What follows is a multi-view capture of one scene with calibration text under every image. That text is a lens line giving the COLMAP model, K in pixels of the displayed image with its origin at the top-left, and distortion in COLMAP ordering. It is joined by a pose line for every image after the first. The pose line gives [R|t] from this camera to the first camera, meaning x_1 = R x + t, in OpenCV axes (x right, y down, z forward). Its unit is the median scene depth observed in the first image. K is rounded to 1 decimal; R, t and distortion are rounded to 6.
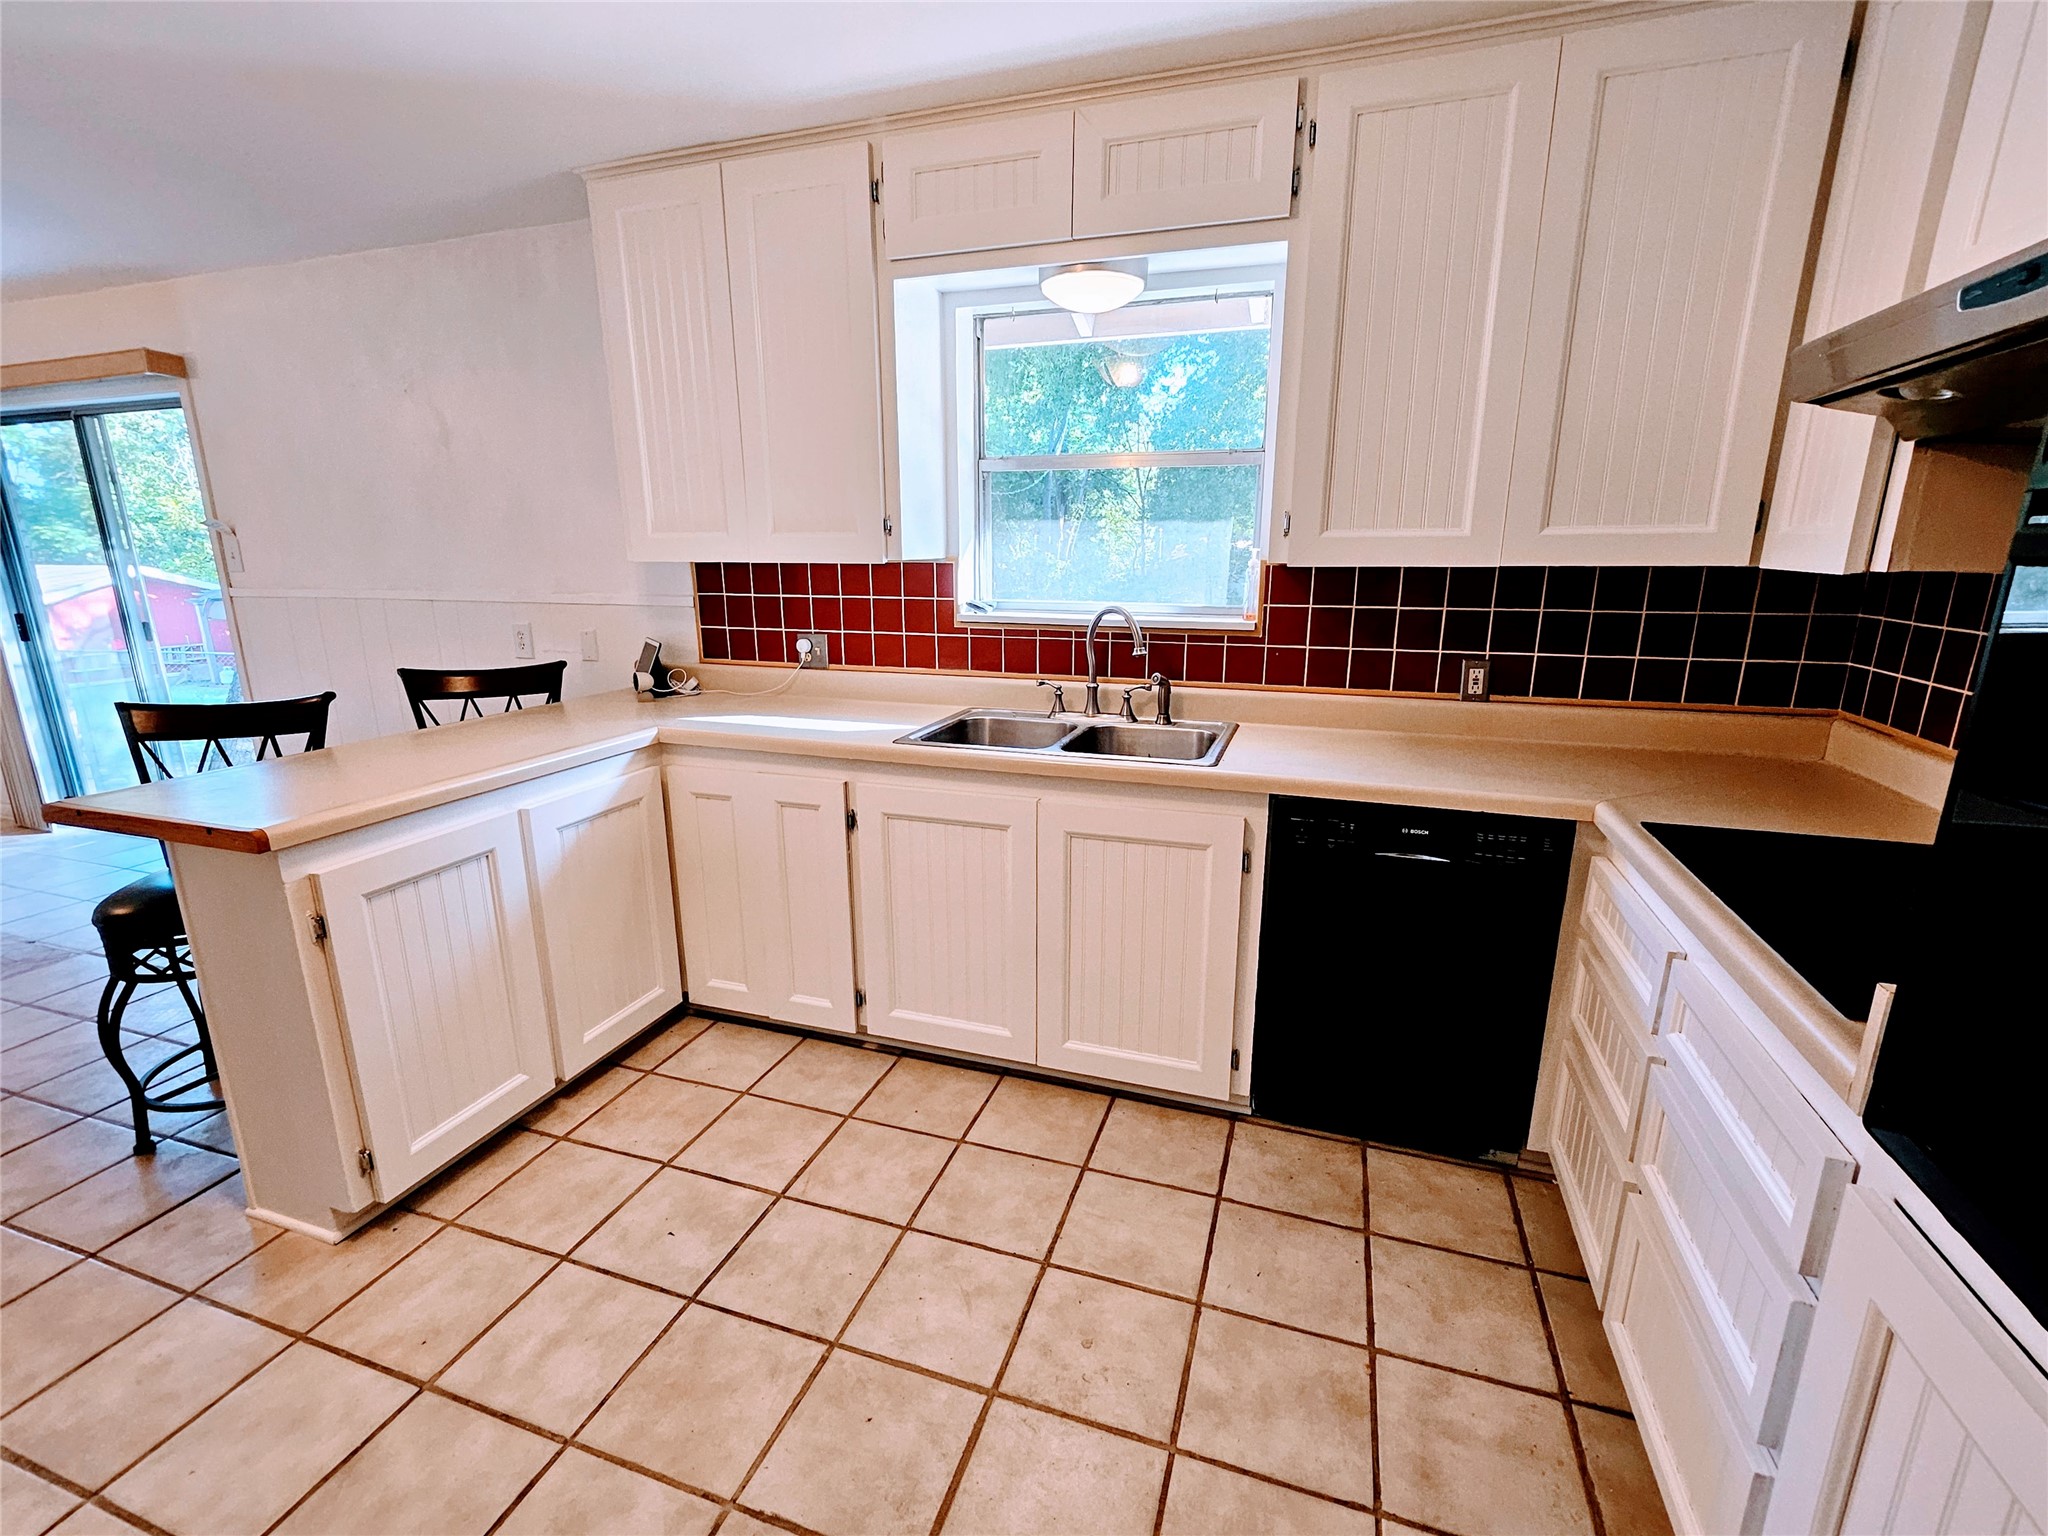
lens RADIAL K [[918.2, 0, 1014.9], [0, 918.2, 776.1], [0, 0, 1]] dist [-0.000175, -0.000087]
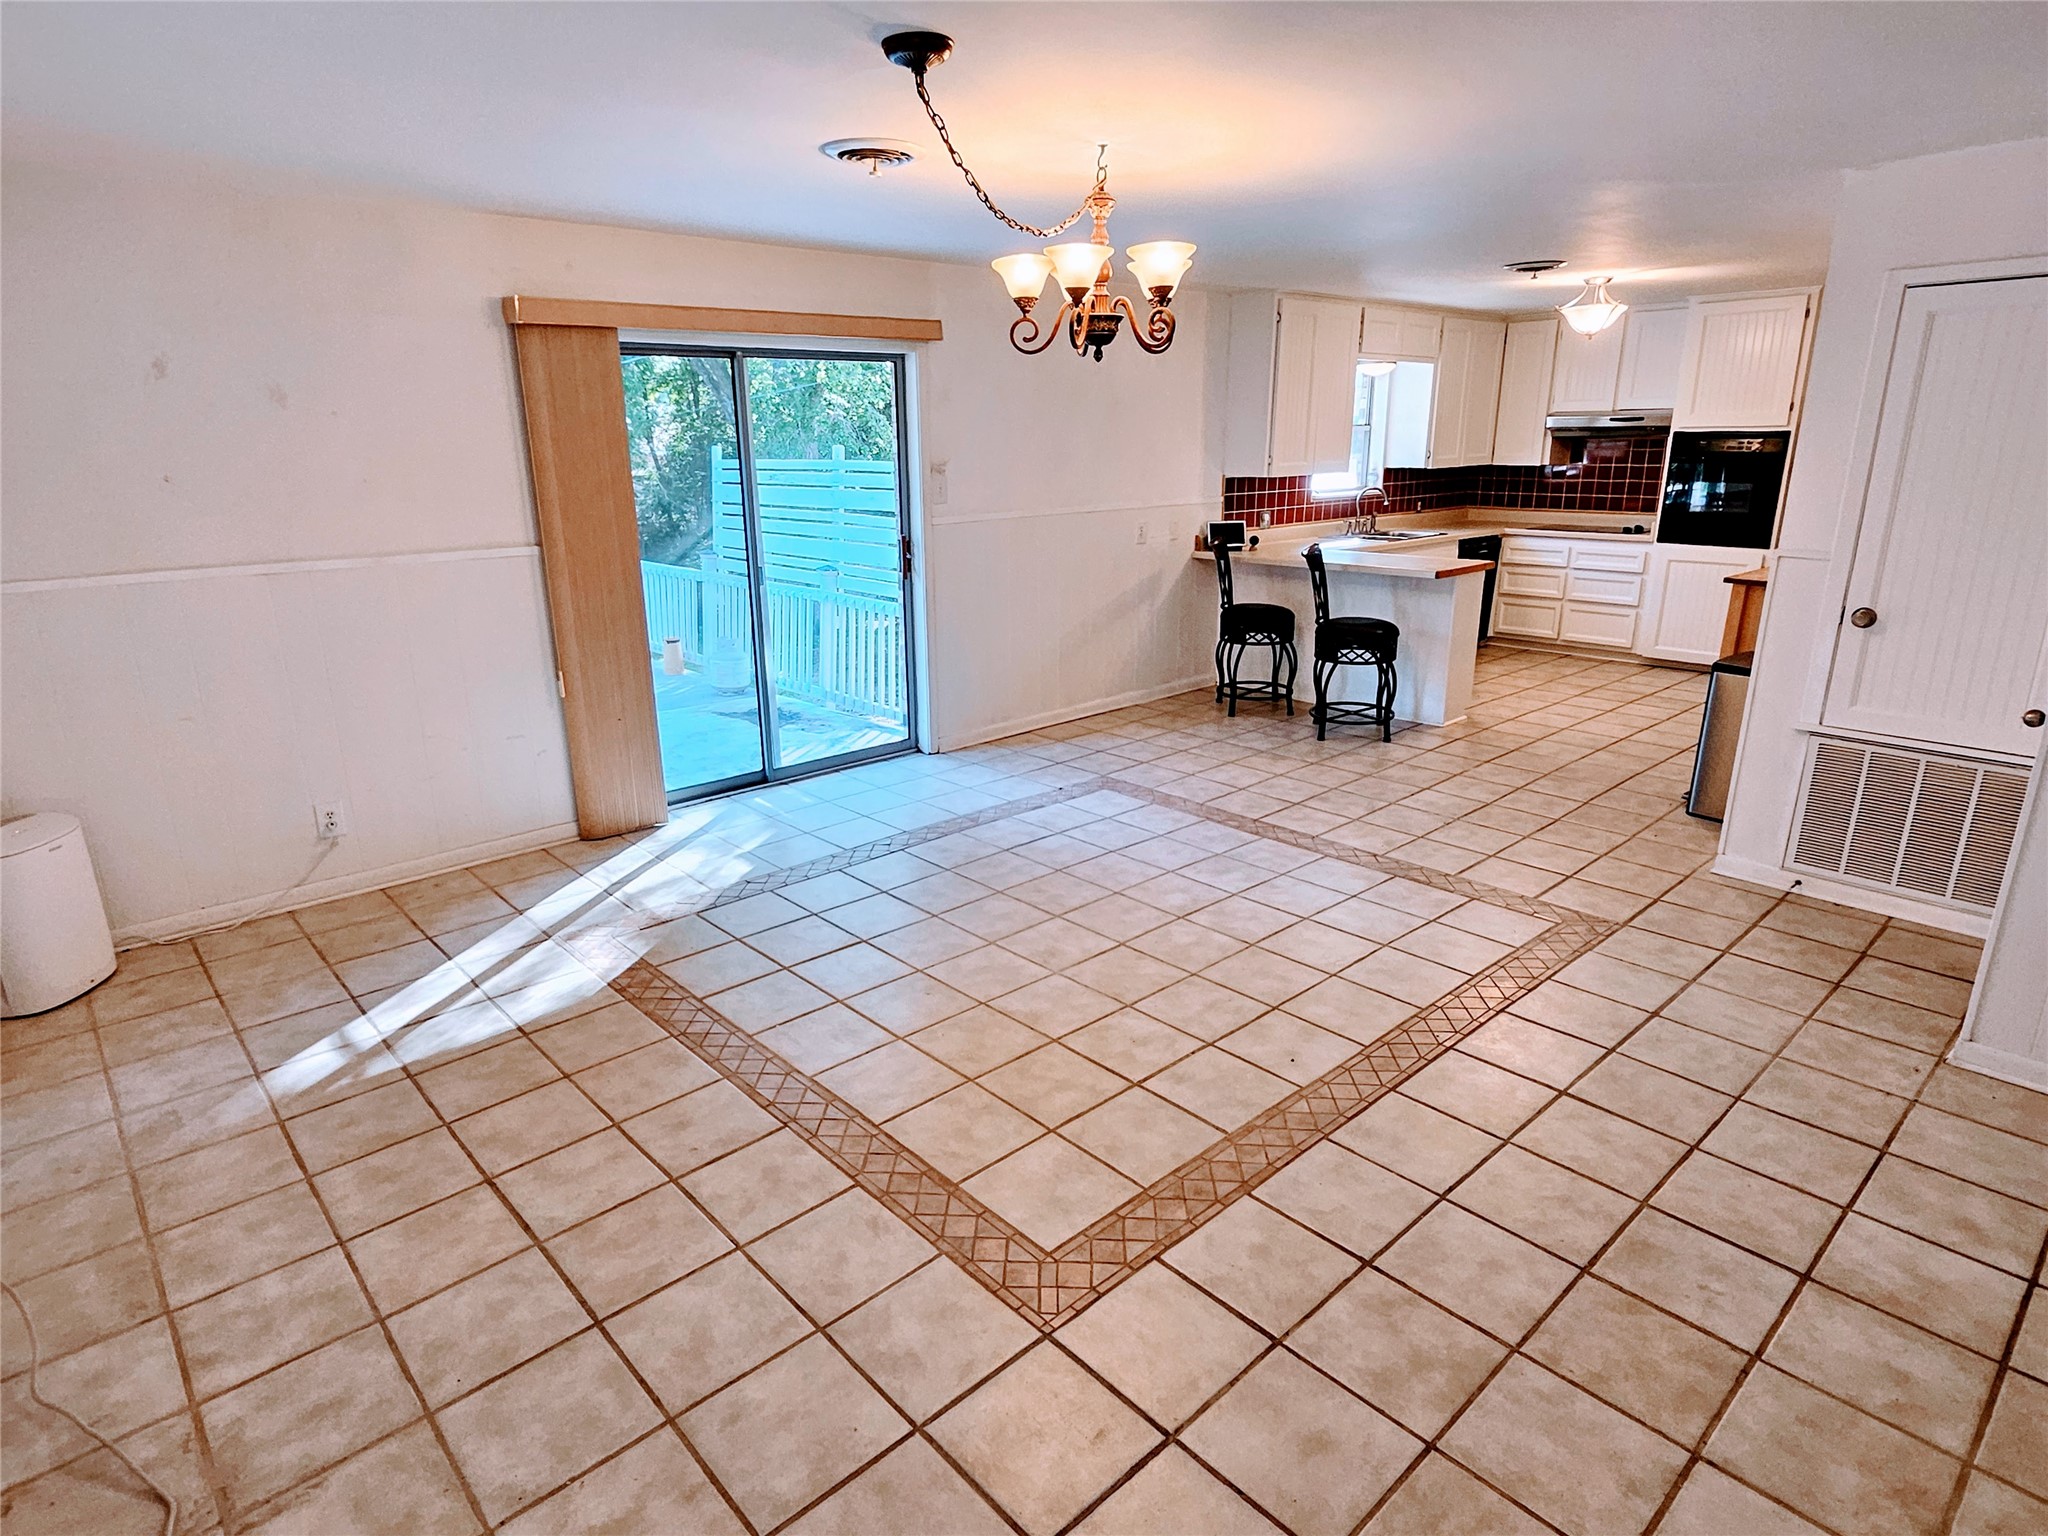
lens RADIAL K [[1147.7, 0, 1022.4], [0, 1147.7, 764.5], [0, 0, 1]] dist [0.015090, 0.002517]
pose [[0.480955, -0.247734, 0.841017, -3.437942], [0.223218, 0.962239, 0.155789, -0.164956], [-0.847854, 0.112803, 0.518092, 0.258535]]
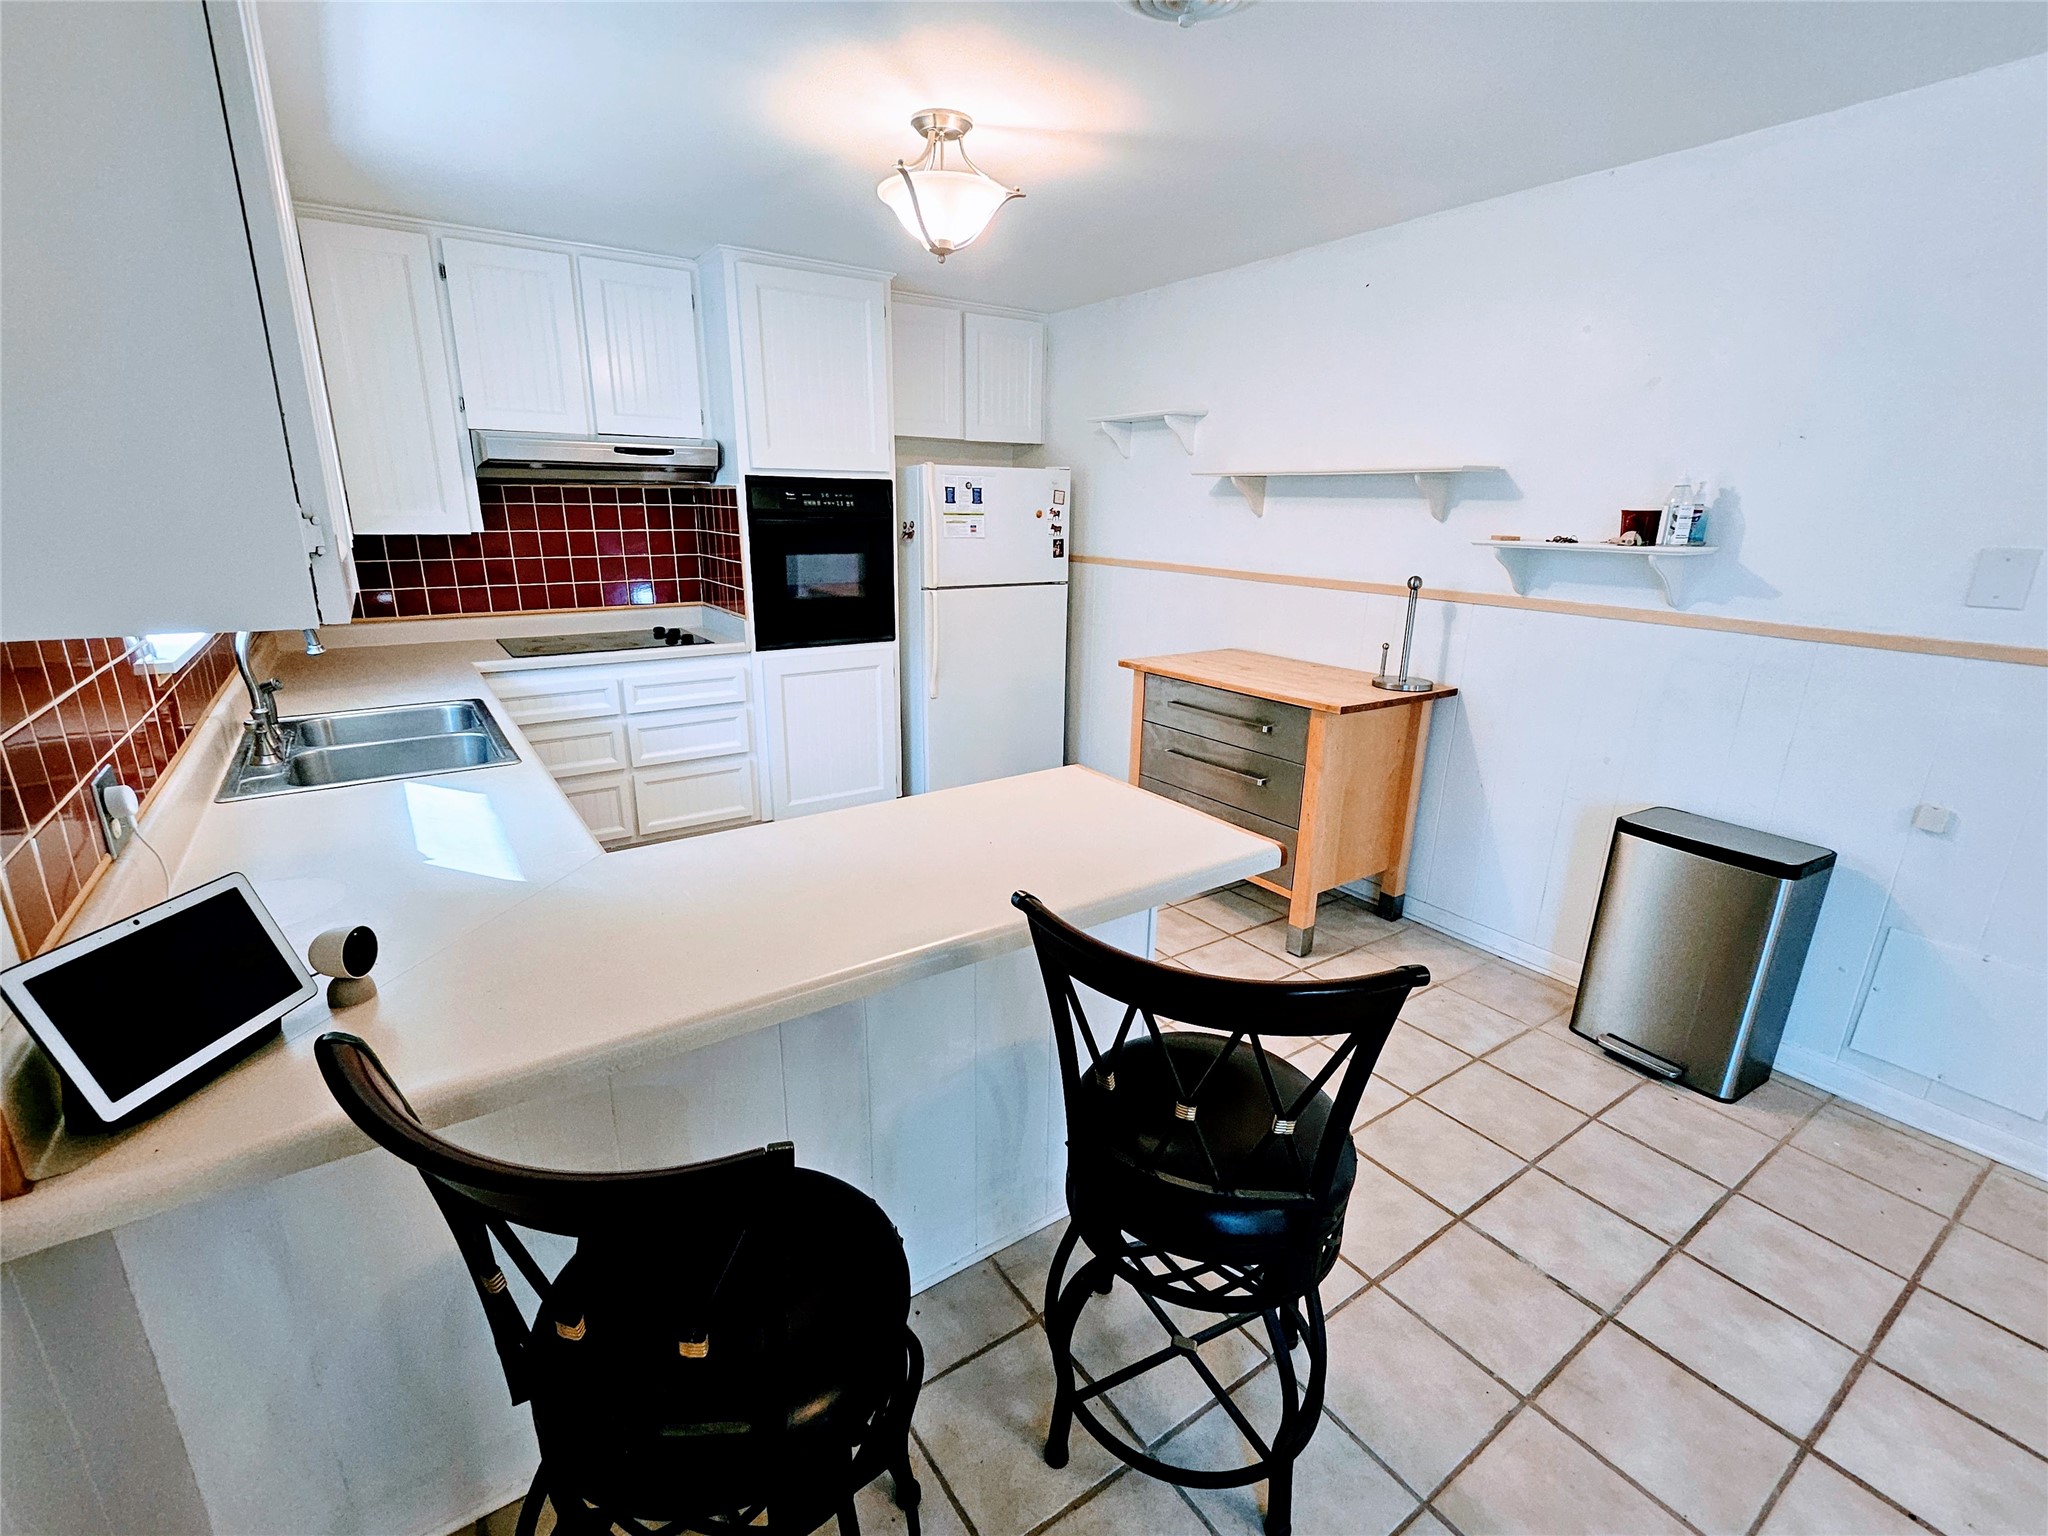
lens RADIAL K [[918.2, 0, 1010.4], [0, 918.2, 777.2], [0, 0, 1]] dist [-0.000175, -0.000087]
pose [[-0.800480, -0.181327, 0.571272, -1.008395], [0.135385, 0.873801, 0.467058, -0.370098], [-0.583868, 0.451213, -0.674911, 1.304435]]
